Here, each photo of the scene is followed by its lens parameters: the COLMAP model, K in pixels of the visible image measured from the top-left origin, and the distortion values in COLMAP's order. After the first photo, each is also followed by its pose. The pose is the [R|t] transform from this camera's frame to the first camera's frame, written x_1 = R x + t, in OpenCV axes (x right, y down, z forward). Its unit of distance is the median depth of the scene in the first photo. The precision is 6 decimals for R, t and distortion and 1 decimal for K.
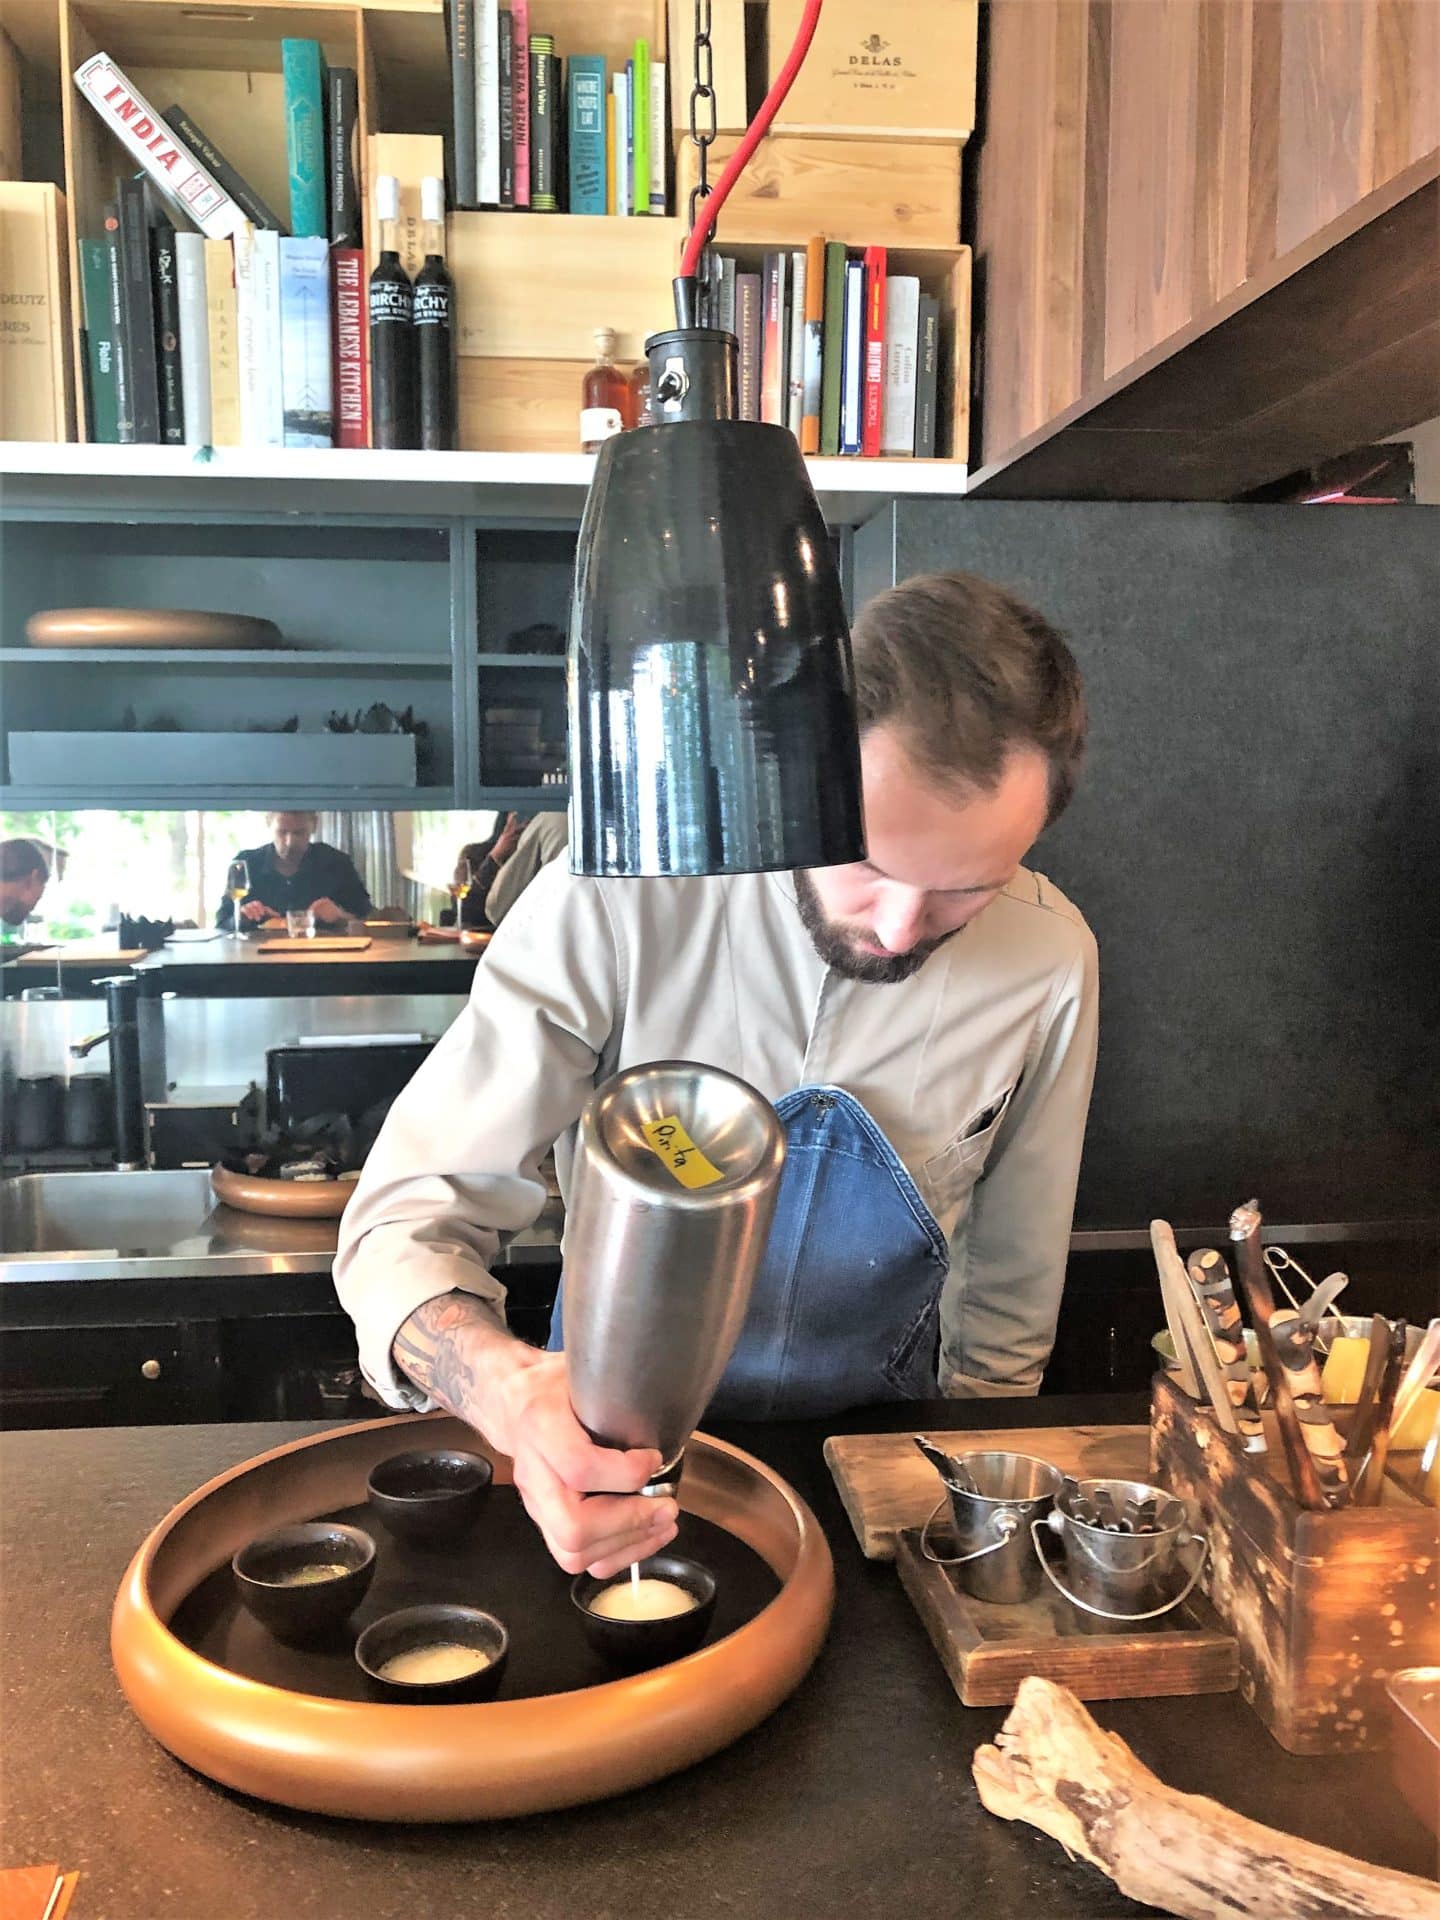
lens RADIAL K [[1608.2, 0, 724.5], [0, 1608.2, 960.1], [0, 0, 1]] dist [0.008874, 0.018922]
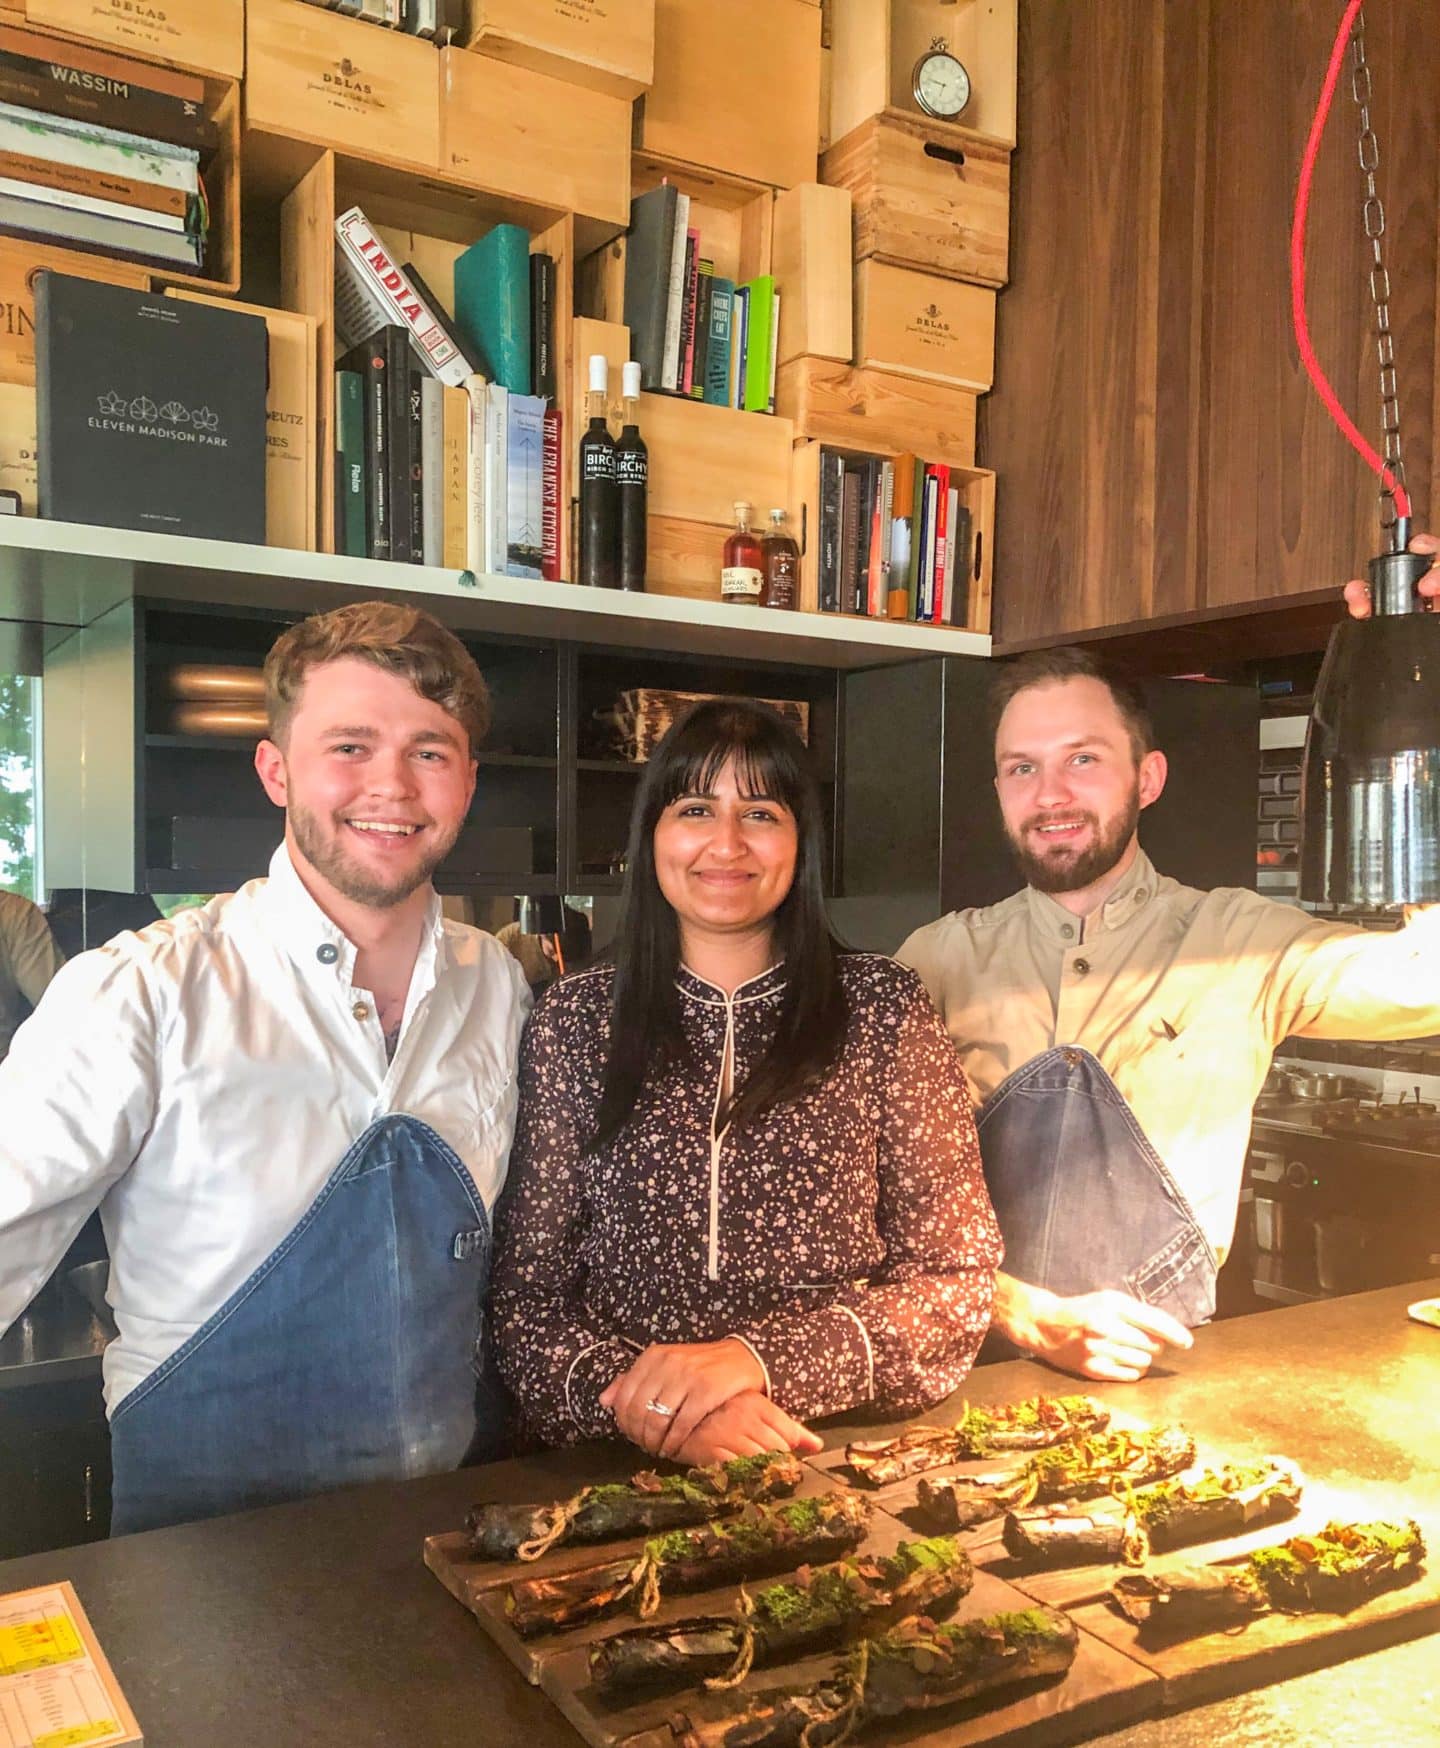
lens RADIAL K [[1656.4, 0, 647.5], [0, 1656.4, 906.8], [0, 0, 1]] dist [0.019501, 0.000000]
pose [[0.903693, 0.009863, 0.428067, -0.675991], [0.026769, 0.996478, -0.079472, 0.002369], [-0.427343, 0.083277, 0.900246, -0.050899]]
